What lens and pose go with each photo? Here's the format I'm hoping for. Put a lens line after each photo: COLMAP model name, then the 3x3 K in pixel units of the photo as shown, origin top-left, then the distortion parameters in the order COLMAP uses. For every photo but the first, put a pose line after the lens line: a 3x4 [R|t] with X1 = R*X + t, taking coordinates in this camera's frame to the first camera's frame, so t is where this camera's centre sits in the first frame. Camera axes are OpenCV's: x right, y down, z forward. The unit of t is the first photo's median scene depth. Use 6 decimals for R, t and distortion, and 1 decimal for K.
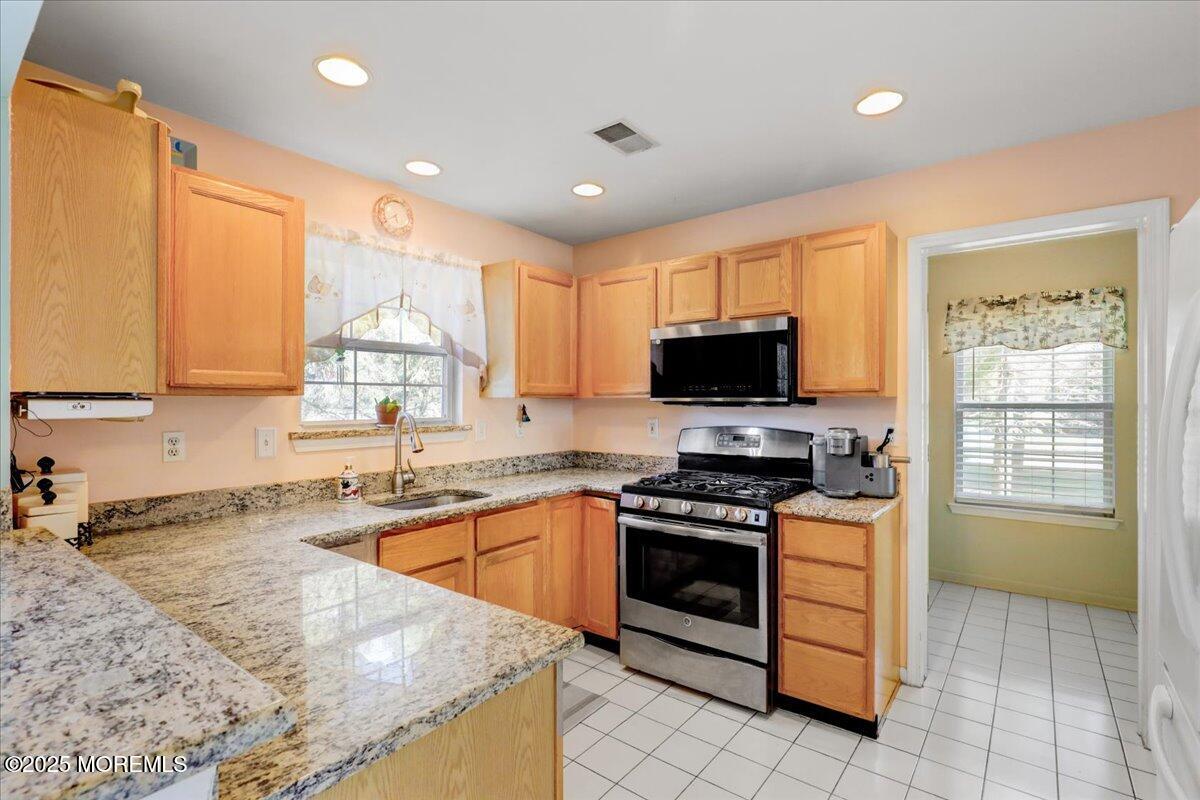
lens RADIAL K [[548.7, 0, 603.5], [0, 548.7, 398.0], [0, 0, 1]] dist [-0.009368, 0.000093]
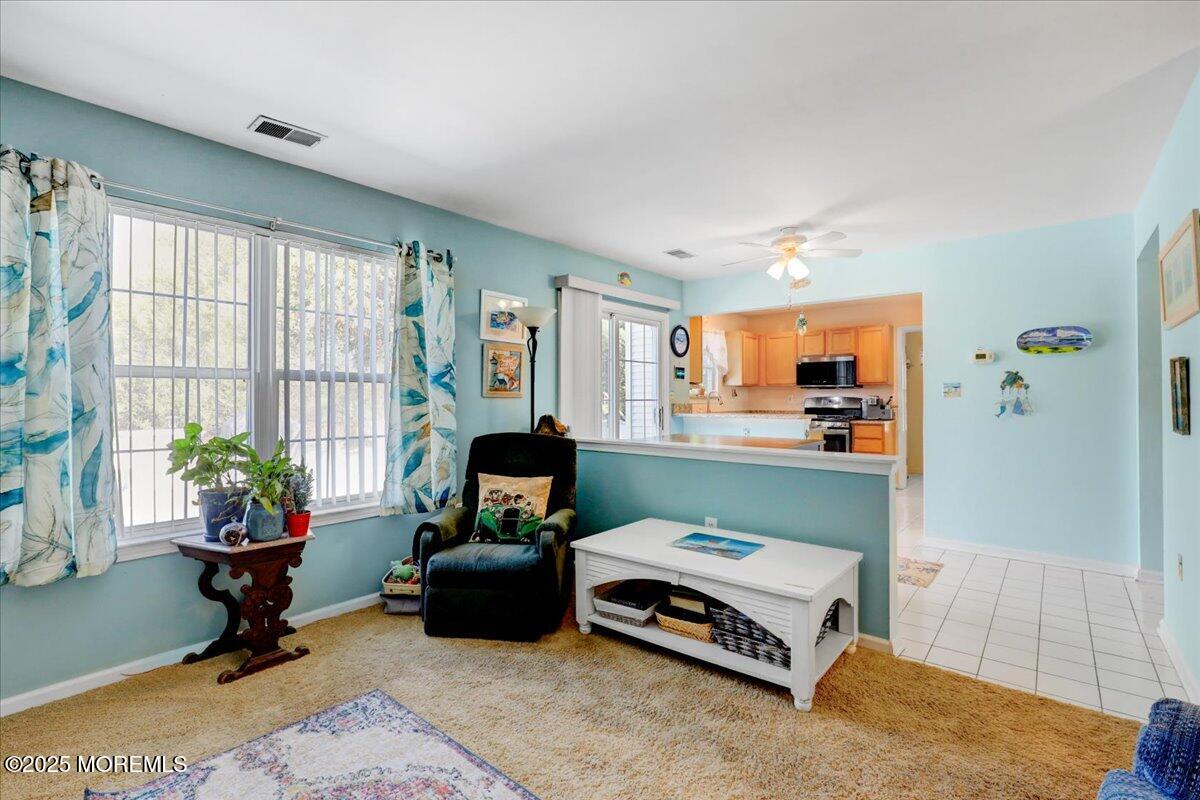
lens RADIAL K [[548.7, 0, 603.7], [0, 548.7, 390.1], [0, 0, 1]] dist [-0.009368, 0.000093]
pose [[0.999641, -0.001907, -0.026714, -0.838283], [0.001662, 0.999956, -0.009217, 0.048627], [0.026730, 0.009169, 0.999601, -1.771138]]
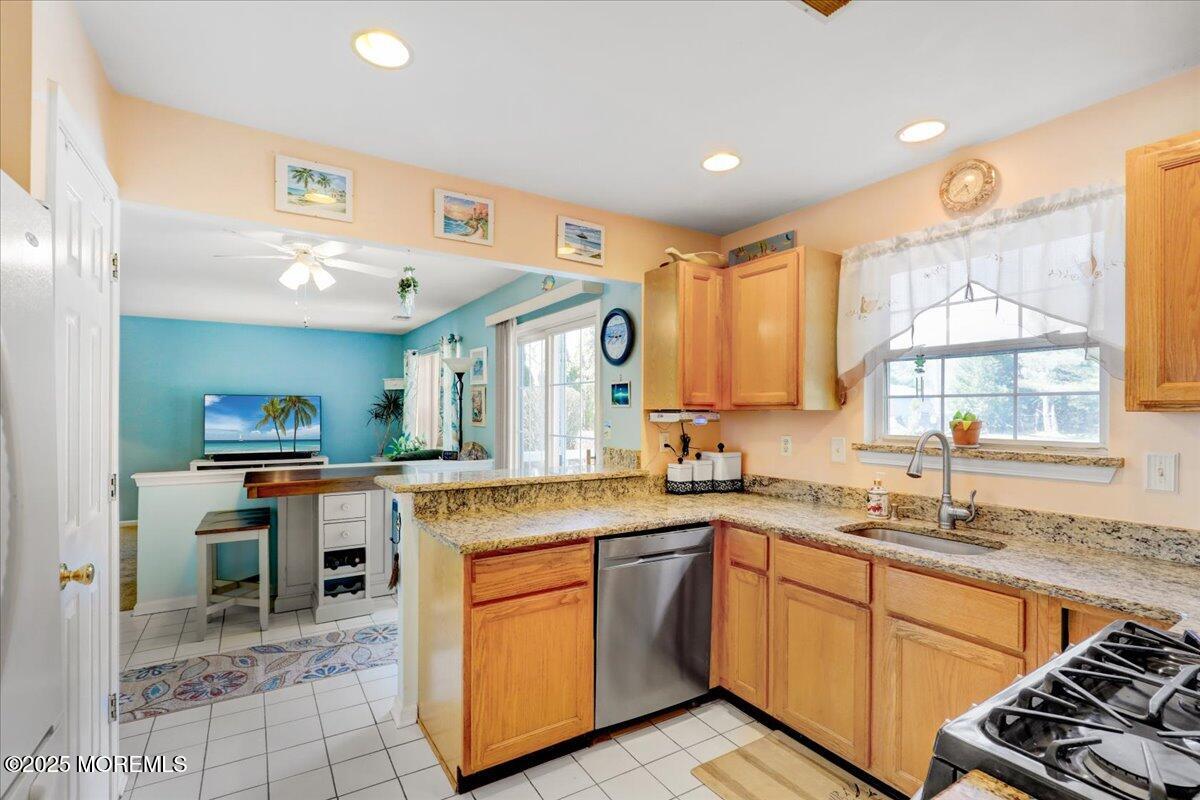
lens RADIAL K [[548.7, 0, 597.1], [0, 548.7, 410.3], [0, 0, 1]] dist [-0.009368, 0.000093]
pose [[-0.332309, -0.003803, -0.943163, 0.586494], [-0.002818, 0.999991, -0.003039, 0.001160], [0.943167, 0.001648, -0.332316, 0.794100]]
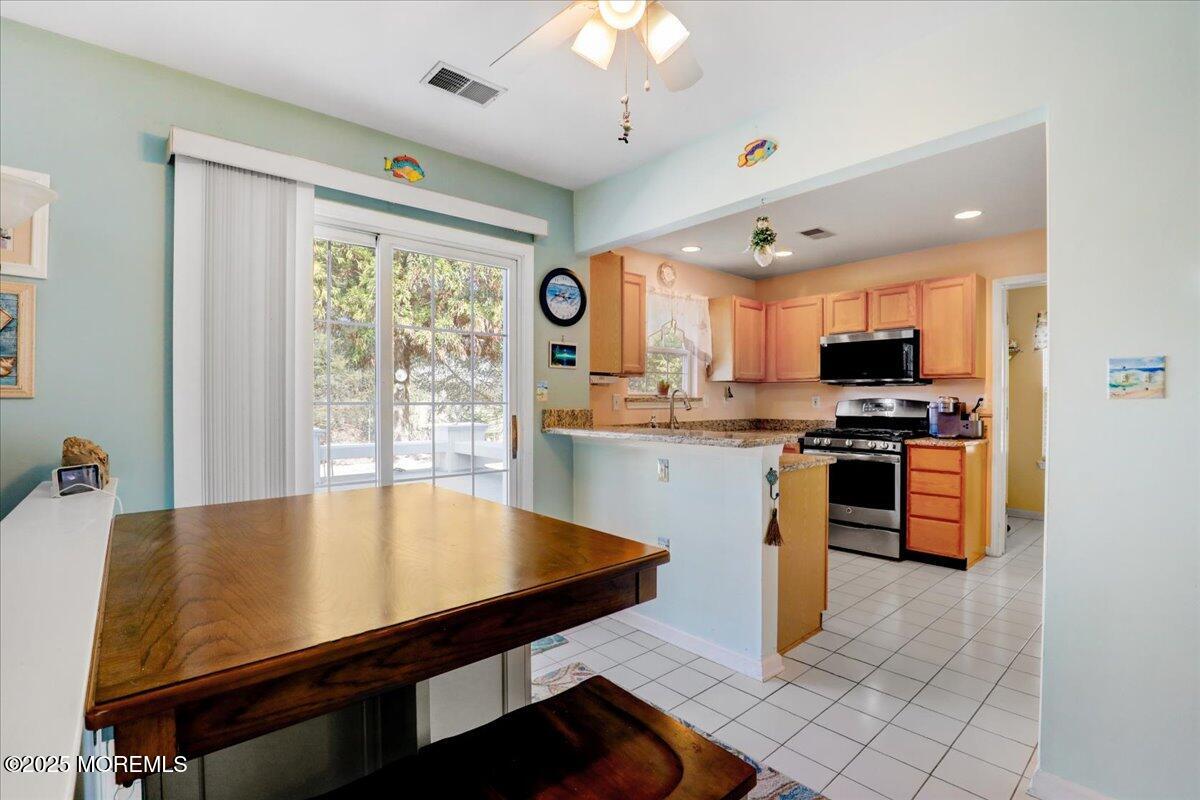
lens RADIAL K [[548.7, 0, 612.4], [0, 548.7, 402.3], [0, 0, 1]] dist [-0.009368, 0.000093]
pose [[0.986468, 0.002870, -0.163929, -0.282374], [-0.001223, 0.999948, 0.010148, 0.053758], [0.163950, -0.009811, 0.986420, -0.763194]]
